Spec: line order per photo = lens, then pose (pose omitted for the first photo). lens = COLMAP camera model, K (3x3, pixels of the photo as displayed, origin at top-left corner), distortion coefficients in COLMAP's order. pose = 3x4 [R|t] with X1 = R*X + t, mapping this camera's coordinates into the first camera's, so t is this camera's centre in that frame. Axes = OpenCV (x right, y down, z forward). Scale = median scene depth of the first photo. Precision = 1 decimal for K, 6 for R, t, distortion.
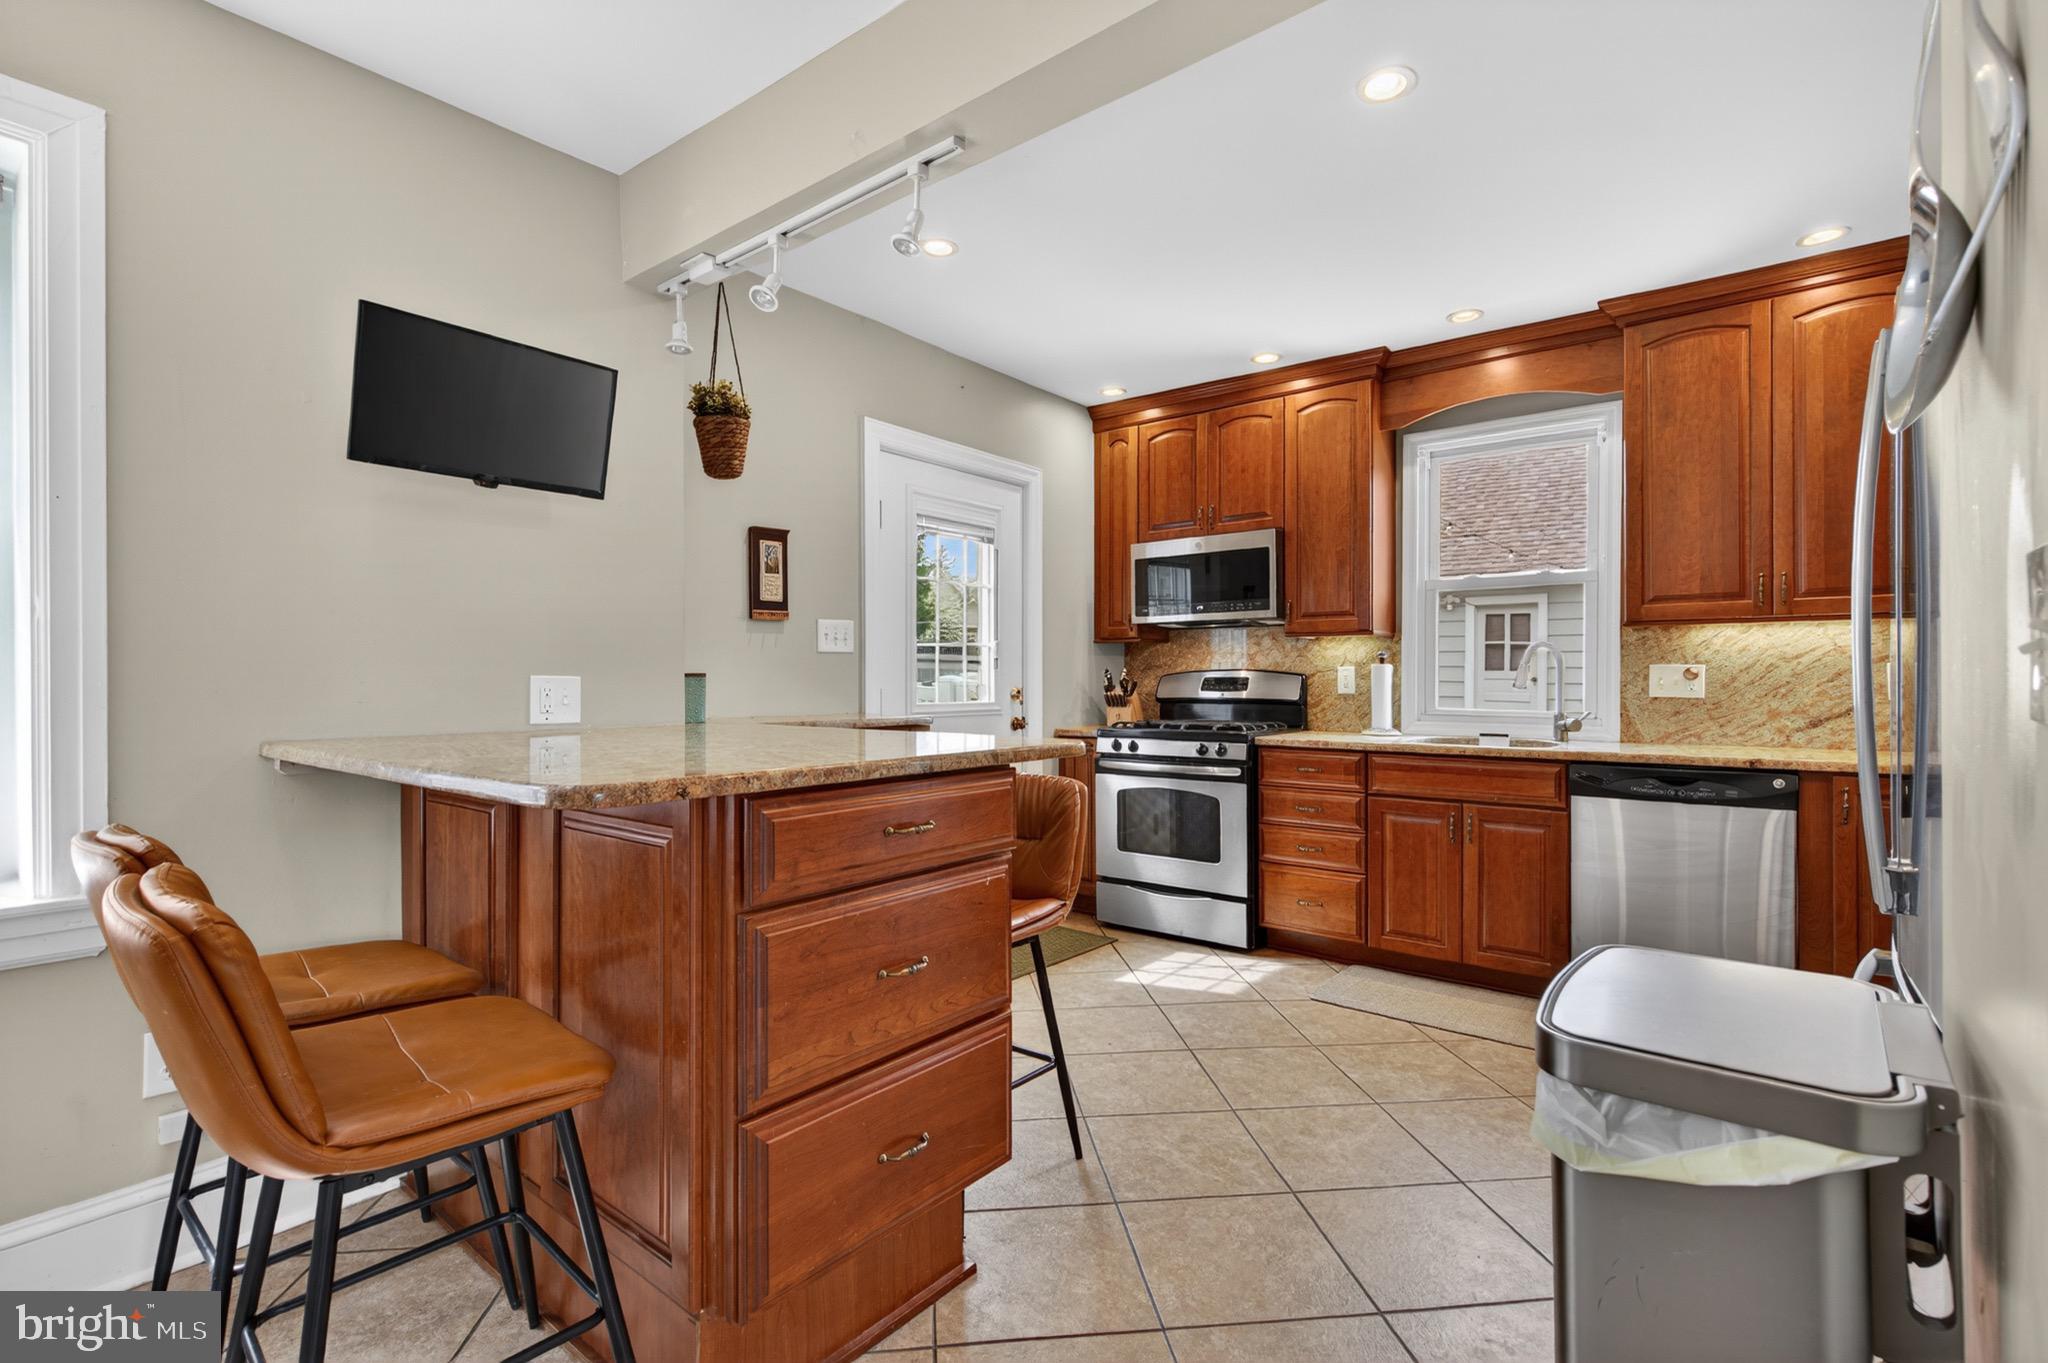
lens RADIAL K [[933.5, 0, 1033.4], [0, 933.5, 681.2], [0, 0, 1]] dist [0.008028, -0.005875]
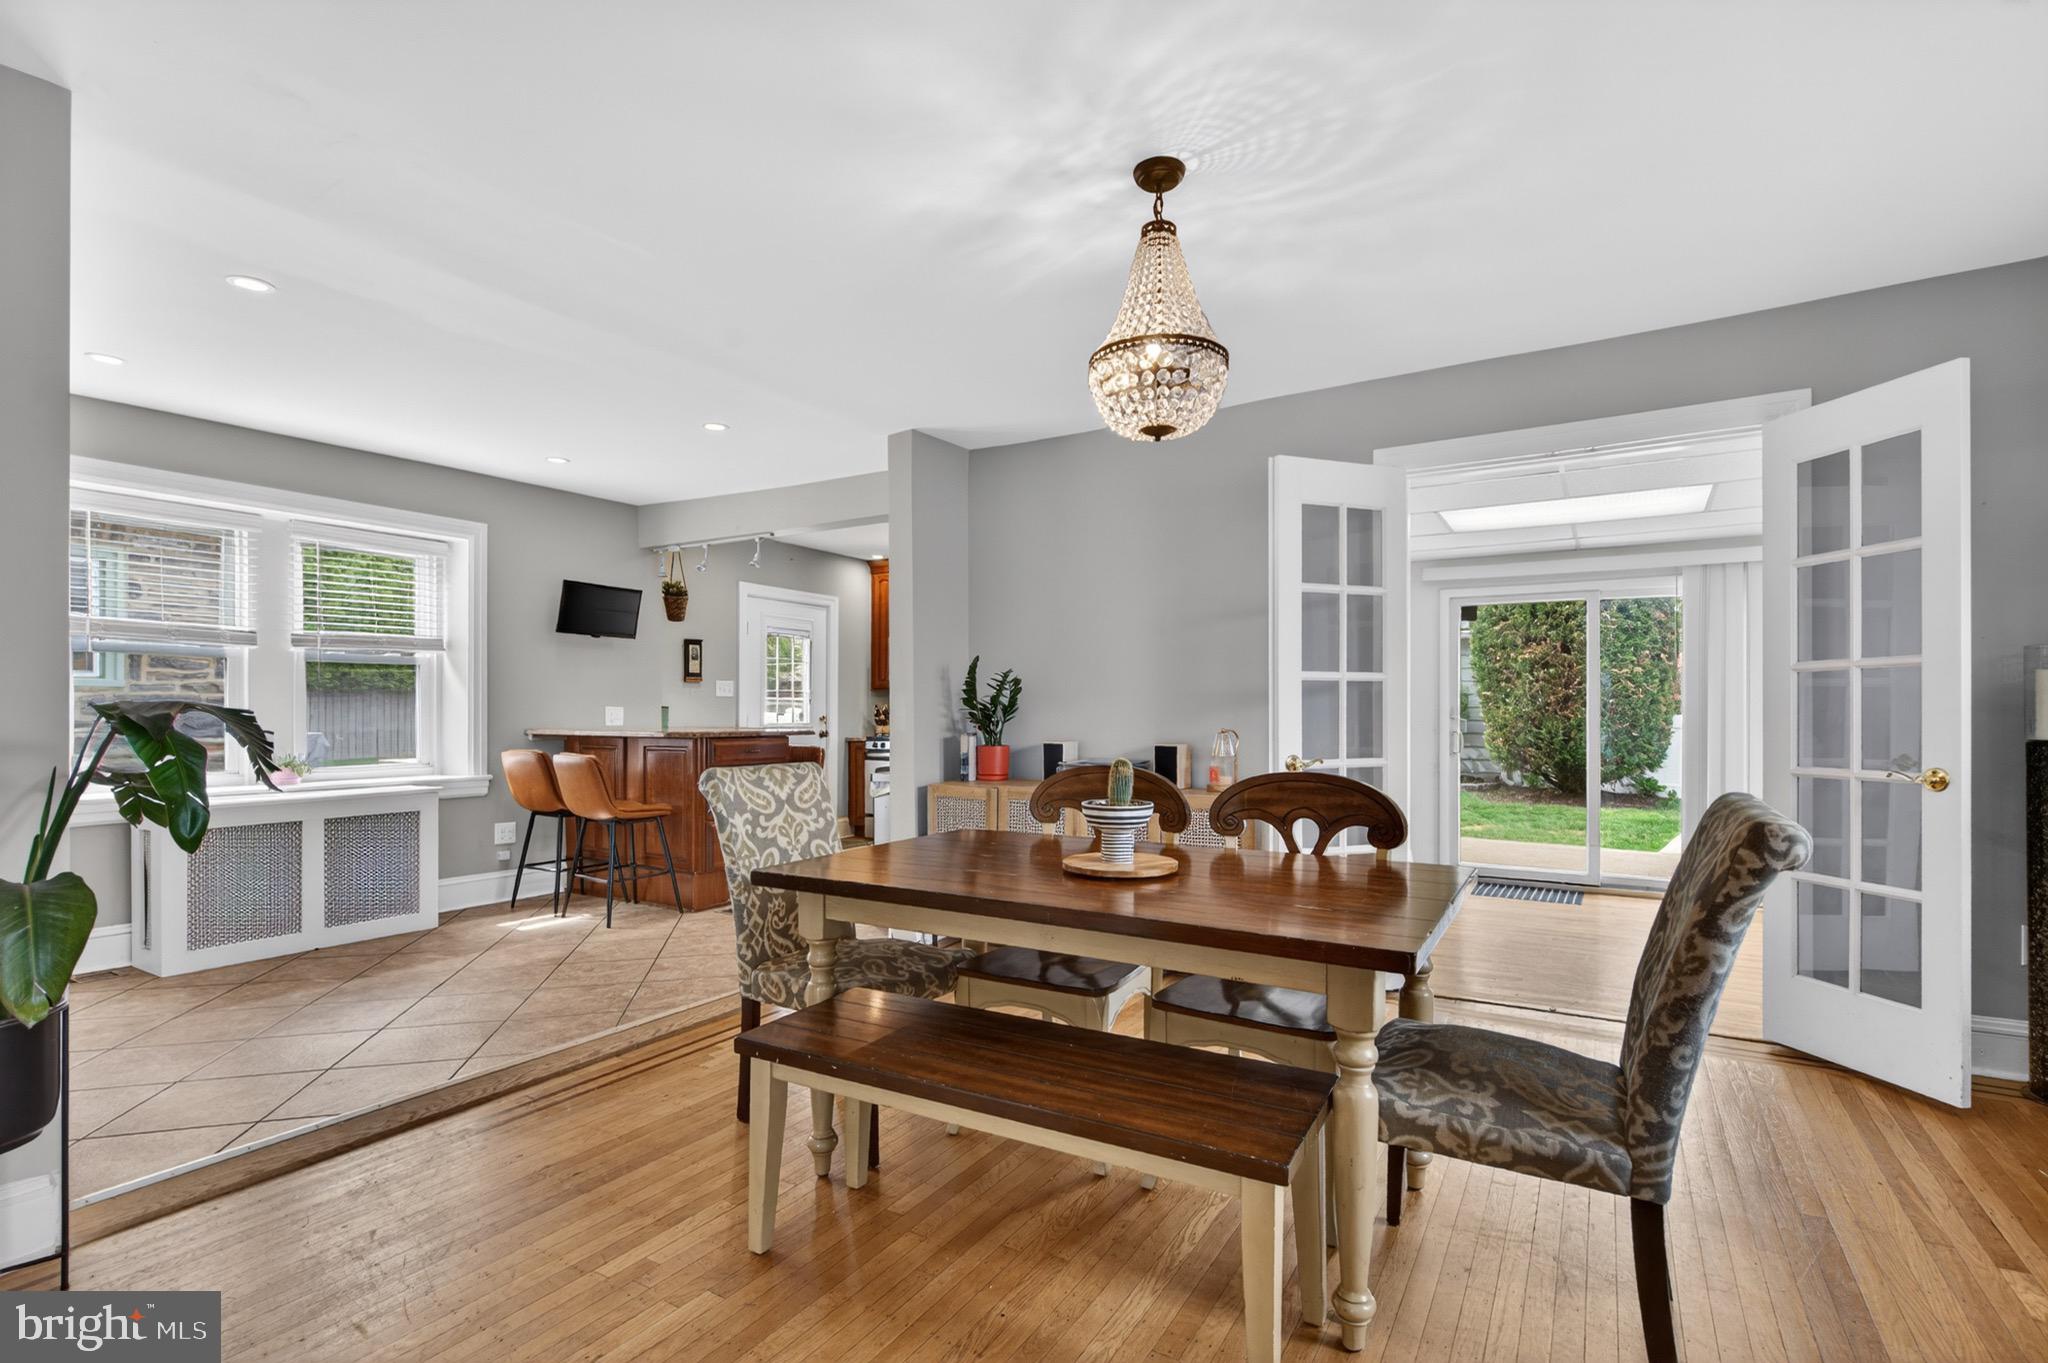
lens RADIAL K [[933.5, 0, 1060.1], [0, 933.5, 714.8], [0, 0, 1]] dist [0.008028, -0.005875]
pose [[0.987715, 0.005223, 0.156178, 0.188578], [-0.004909, 0.999985, -0.002397, 0.010473], [-0.156188, 0.001601, 0.987726, -1.096001]]
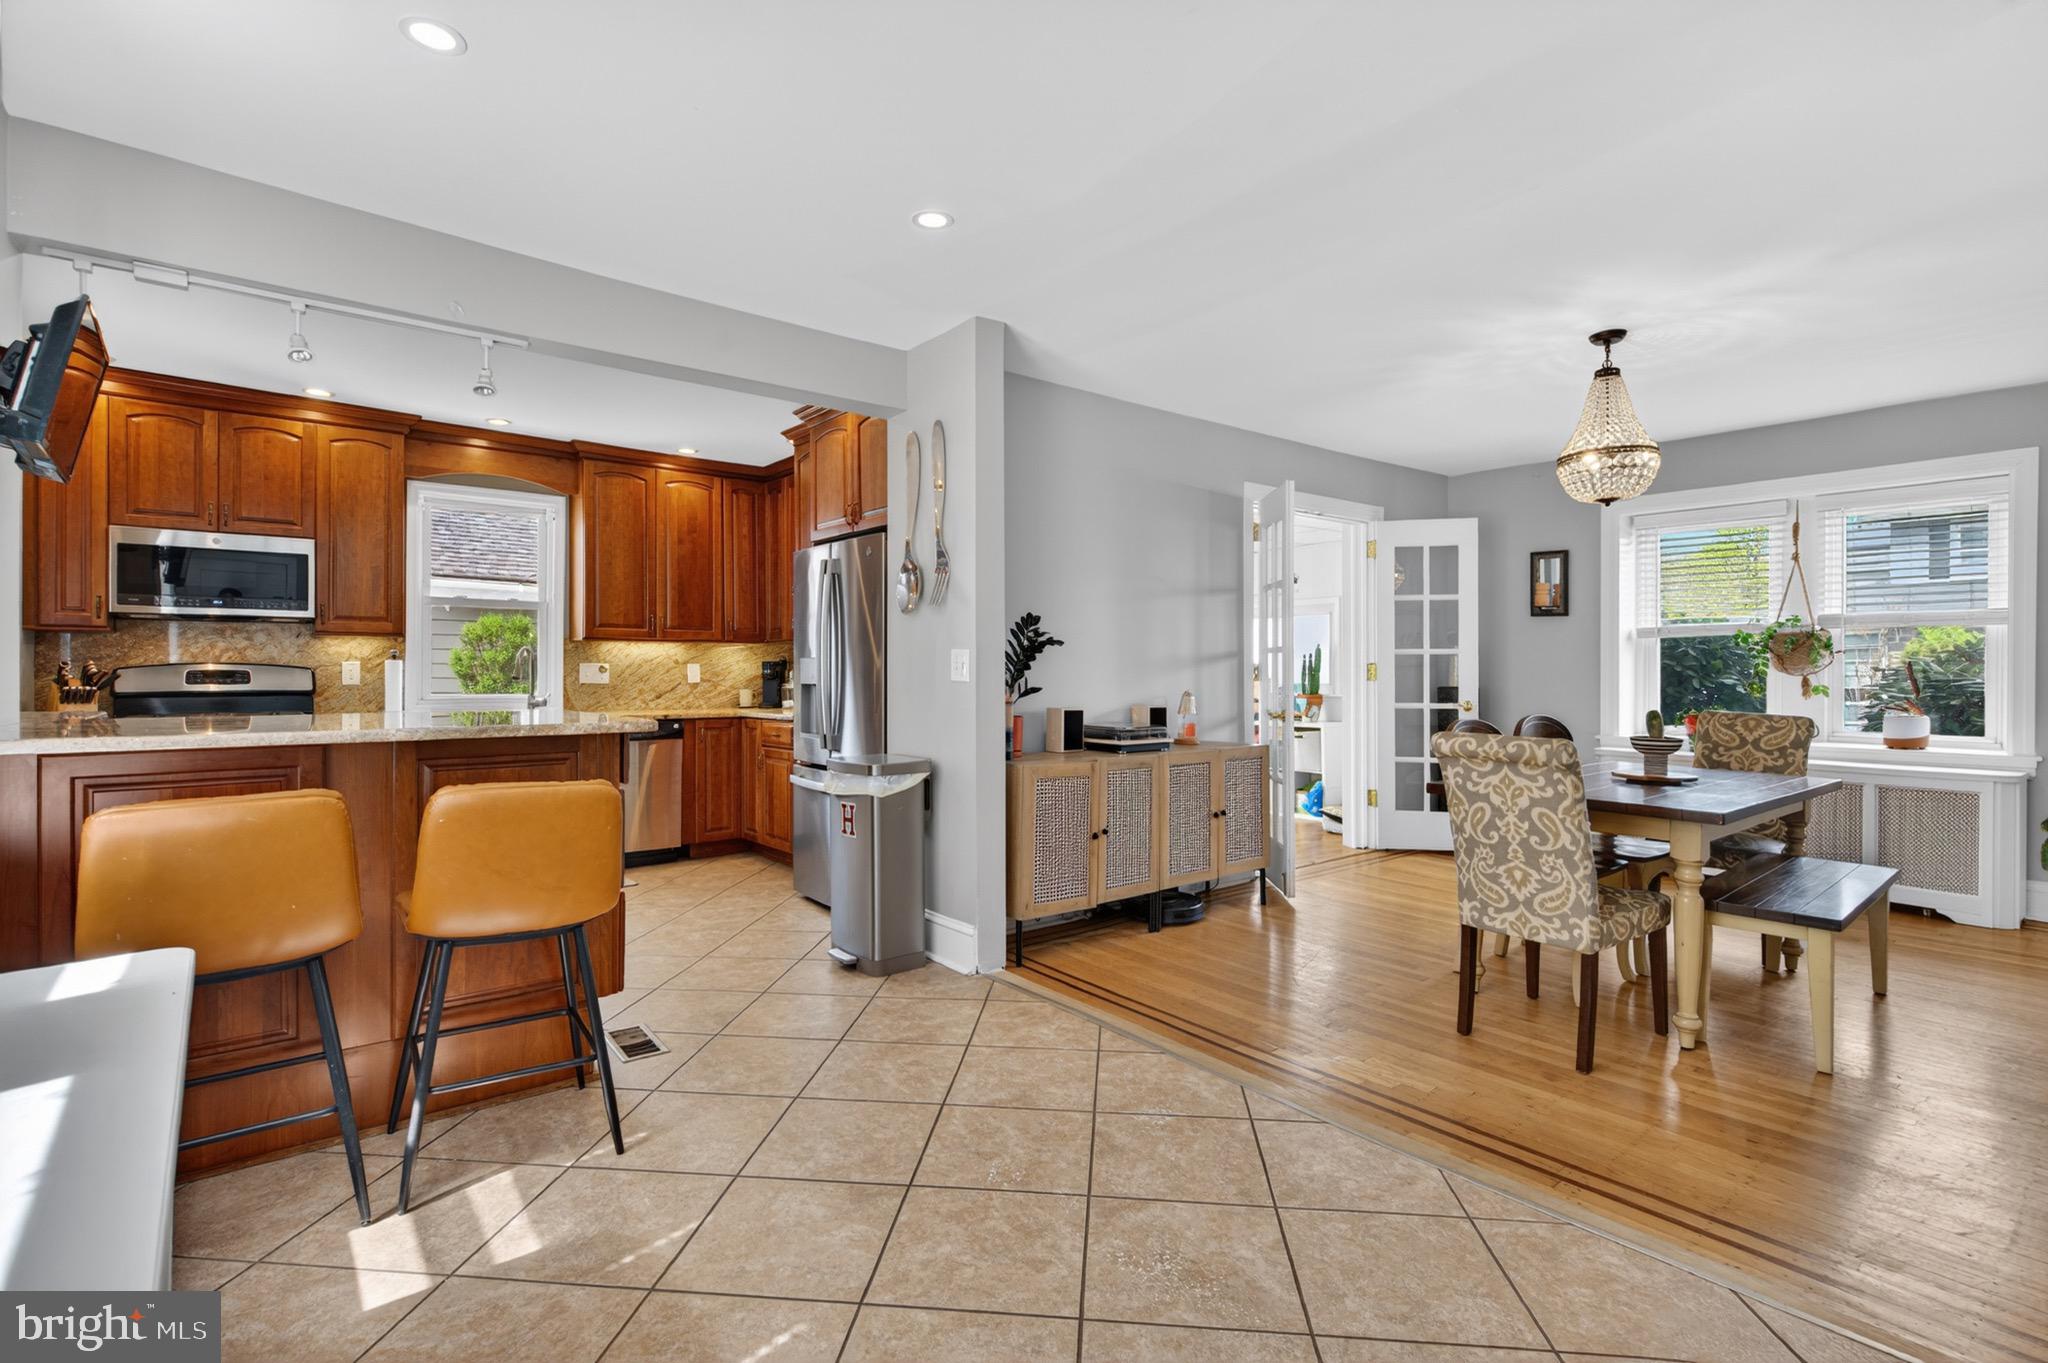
lens RADIAL K [[933.5, 0, 1024.1], [0, 933.5, 669.7], [0, 0, 1]] dist [0.008028, -0.005875]
pose [[0.213565, 0.003933, 0.976921, -0.746876], [0.000585, 0.999991, -0.004154, 0.000610], [-0.976929, 0.001459, 0.213561, -0.101027]]
